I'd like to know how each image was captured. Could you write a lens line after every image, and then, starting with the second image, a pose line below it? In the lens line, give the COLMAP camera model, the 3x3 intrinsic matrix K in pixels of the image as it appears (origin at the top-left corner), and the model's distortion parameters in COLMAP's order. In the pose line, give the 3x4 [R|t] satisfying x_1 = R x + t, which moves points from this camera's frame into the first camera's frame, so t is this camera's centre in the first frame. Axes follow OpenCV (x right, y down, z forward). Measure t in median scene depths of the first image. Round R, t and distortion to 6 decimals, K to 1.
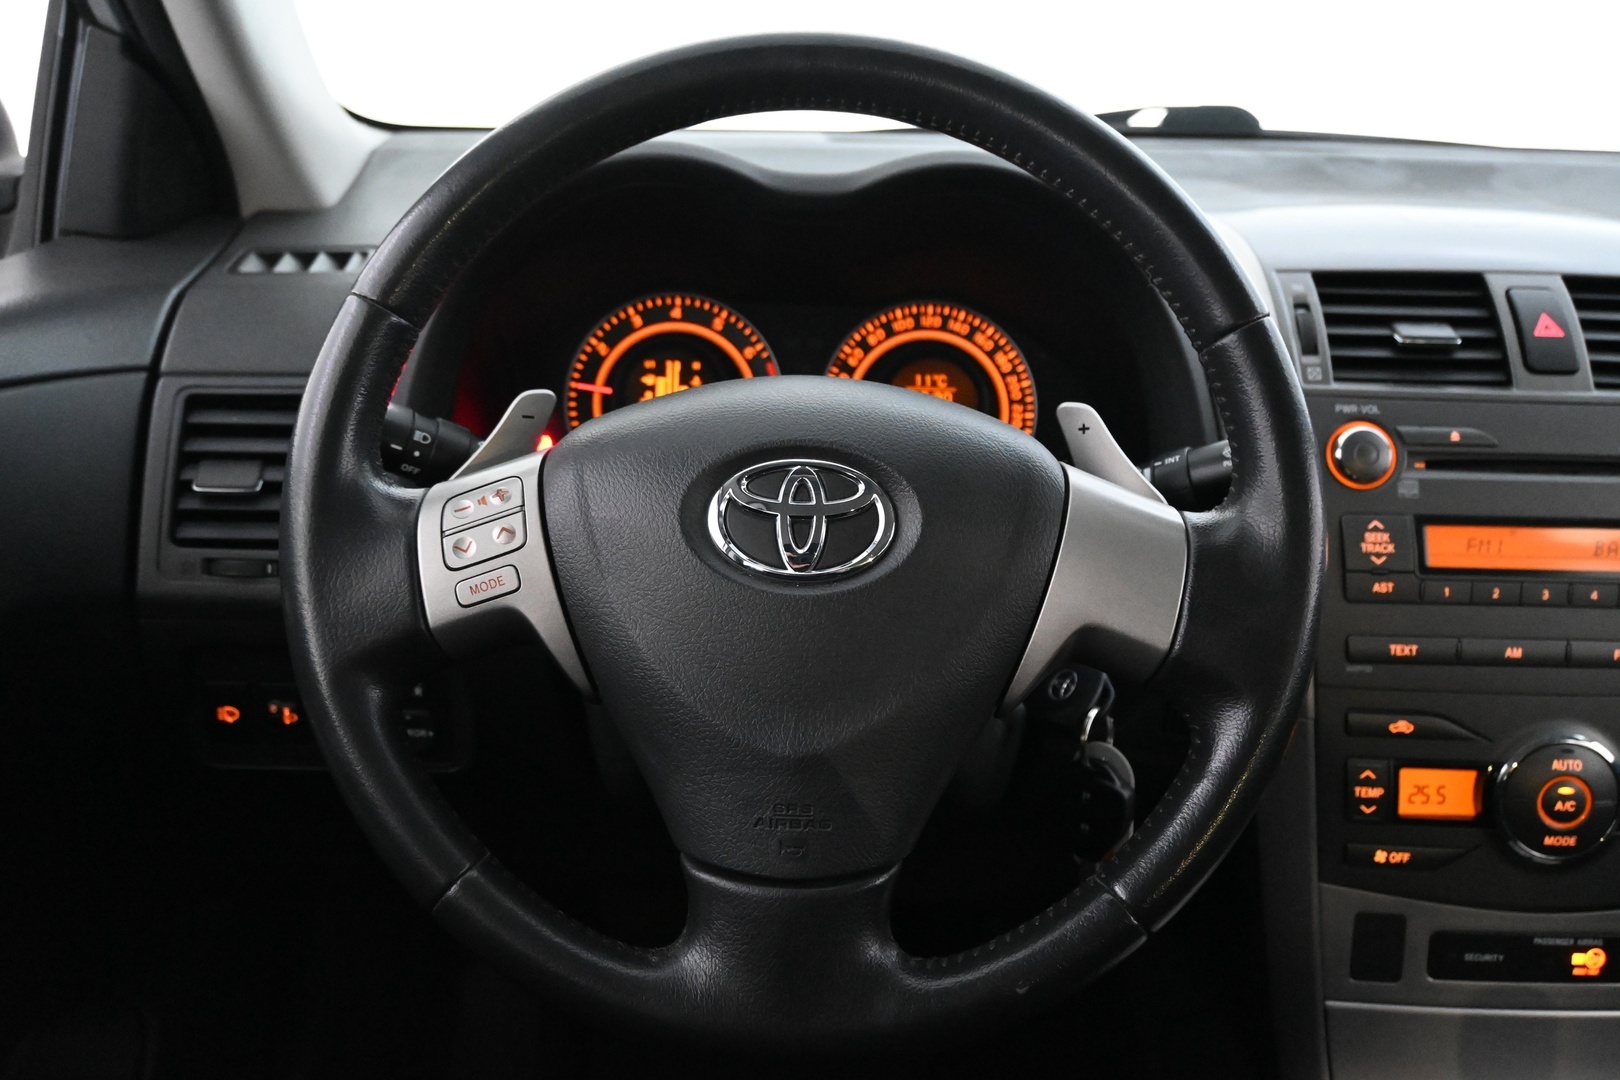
lens RADIAL K [[1518.7, 0, 813.8], [0, 1518.7, 544.0], [0, 0, 1]] dist [-0.014975, 0.000000]
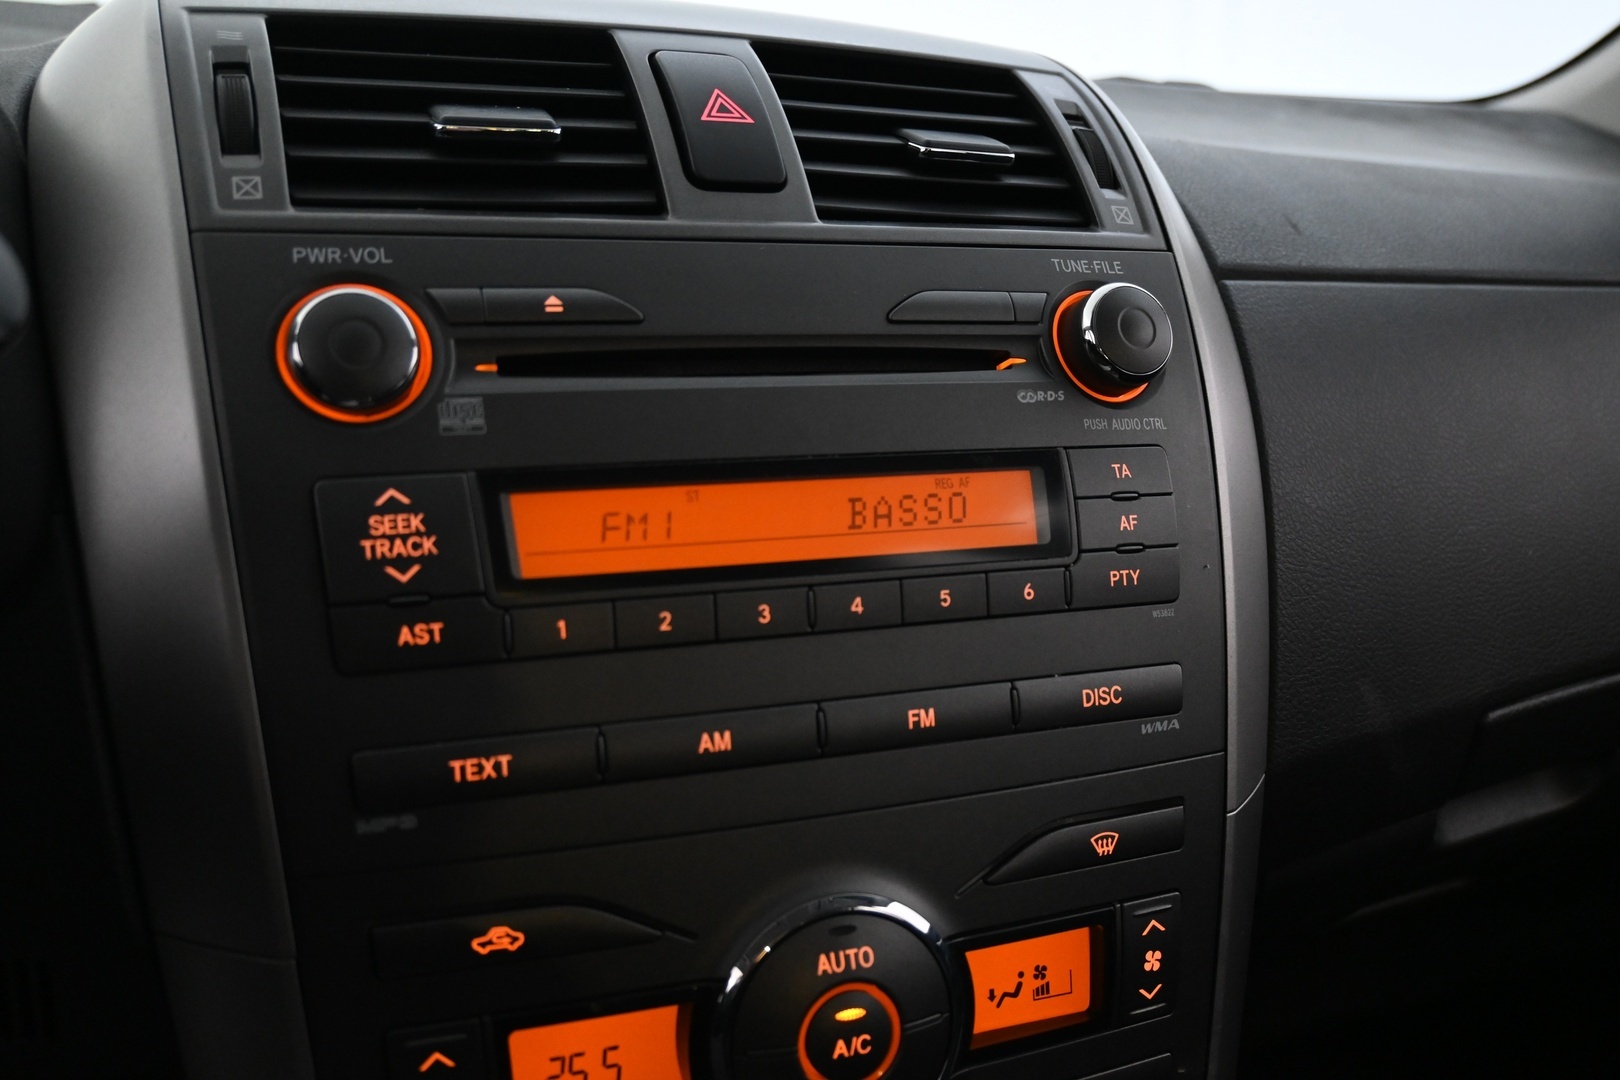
lens RADIAL K [[1474.5, 0, 808.6], [0, 1474.5, 539.6], [0, 0, 1]] dist [-0.007666, -0.010221]
pose [[0.923622, -0.081626, 0.374512, 0.311448], [0.113937, 0.991365, -0.064920, 0.040967], [-0.365979, 0.102632, 0.924947, 0.537538]]
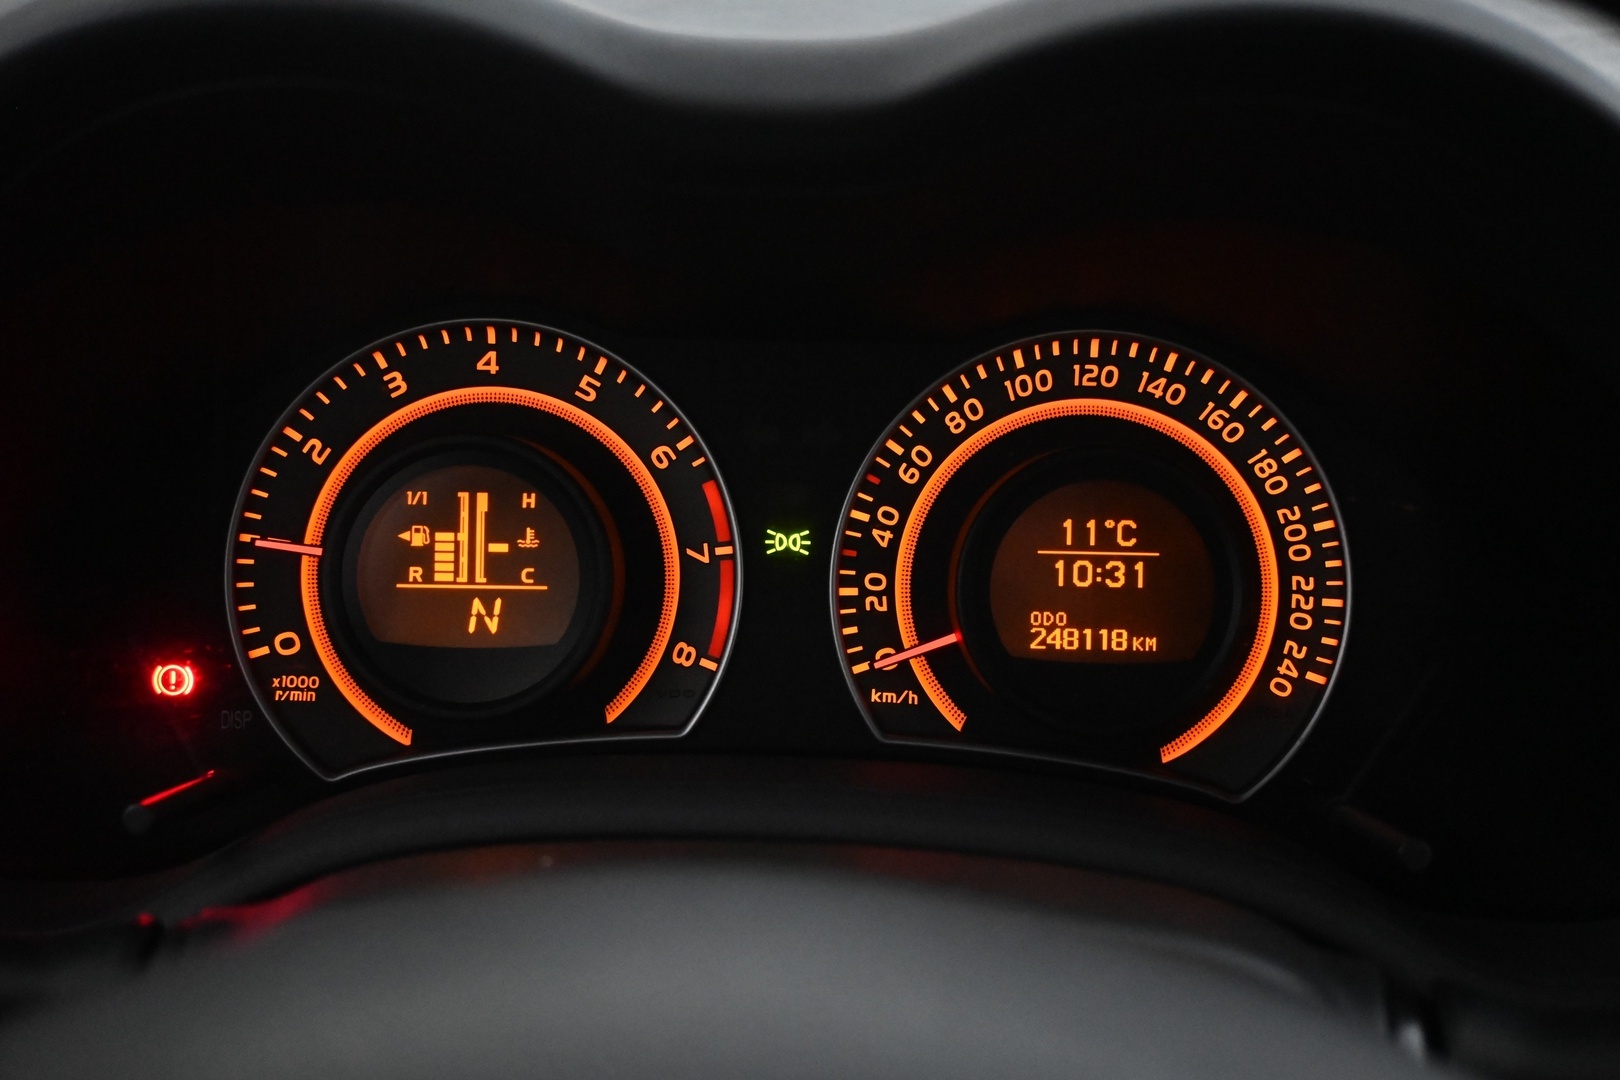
lens RADIAL K [[1694.0, 0, 809.1], [0, 1694.0, 557.1], [0, 0, 1]] dist [0.027867, 0.000000]
pose [[0.999300, -0.005577, -0.036990, 0.017332], [0.008844, 0.996013, 0.088769, -0.156246], [0.036347, -0.089034, 0.995365, 0.593652]]
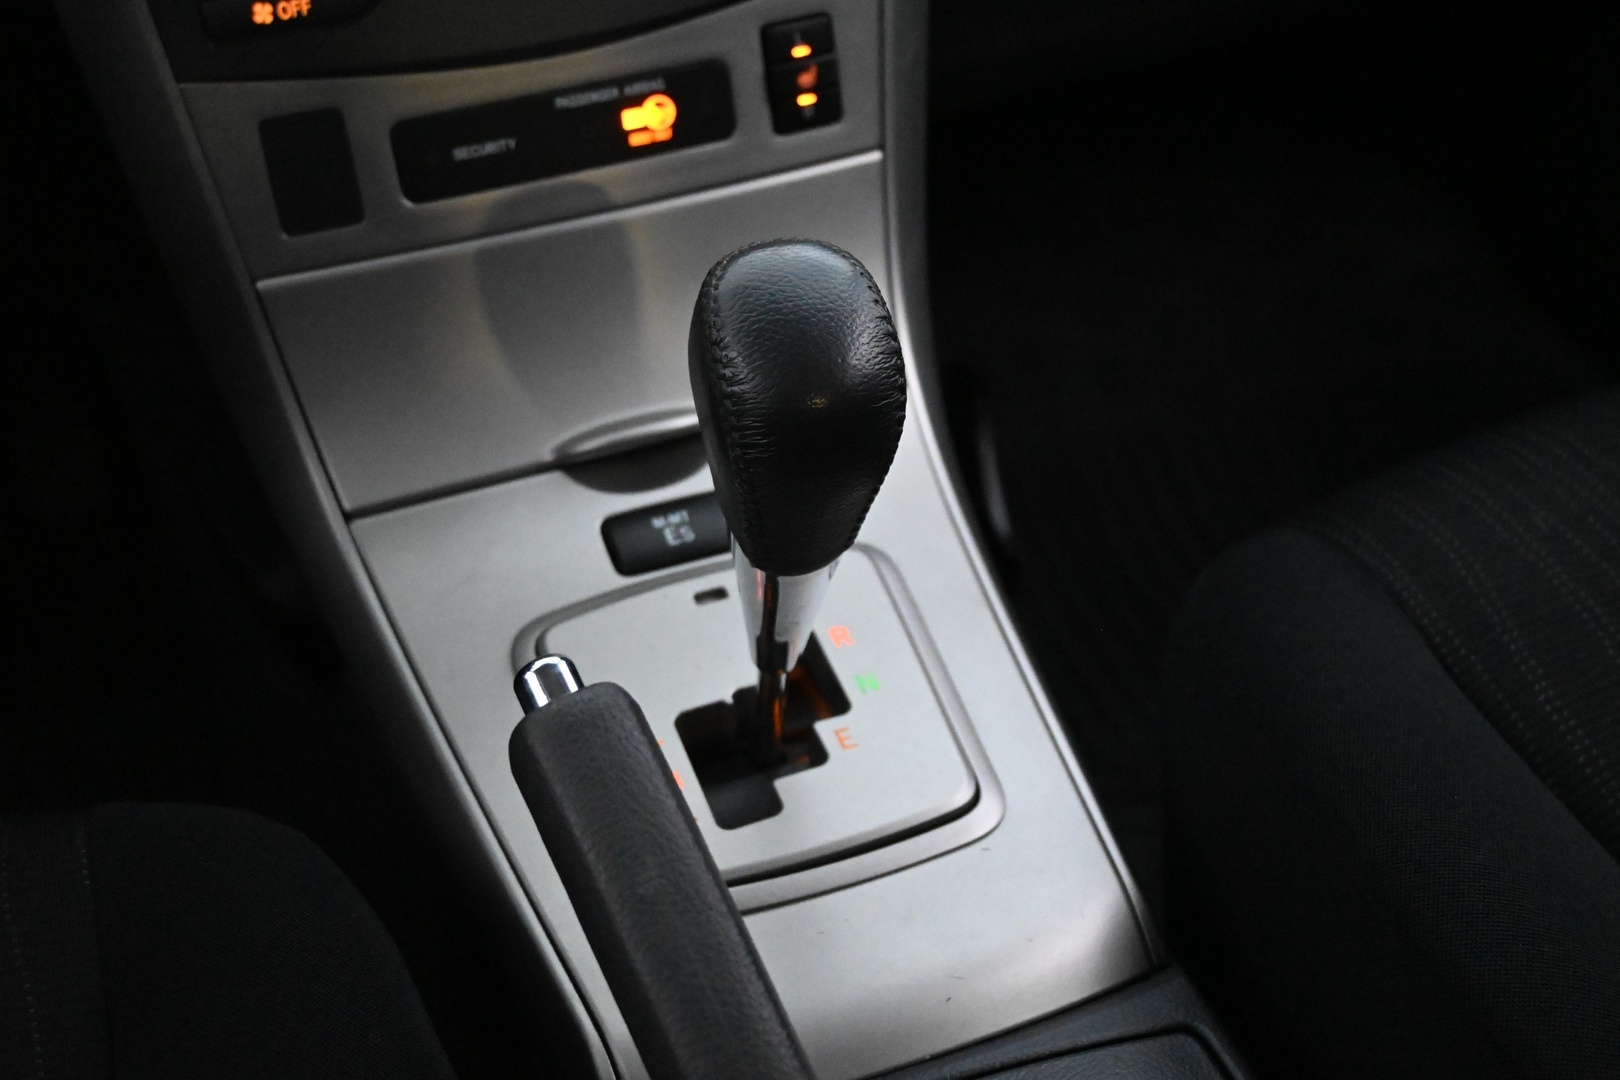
lens RADIAL K [[2092.6, 0, 806.2], [0, 2092.6, 536.4], [0, 0, 1]] dist [0.007275, 0.000000]
pose [[0.931101, -0.267865, 0.247586, 0.311657], [0.200689, 0.942993, 0.265495, 0.221939], [-0.304589, -0.197515, 0.931780, 0.136546]]
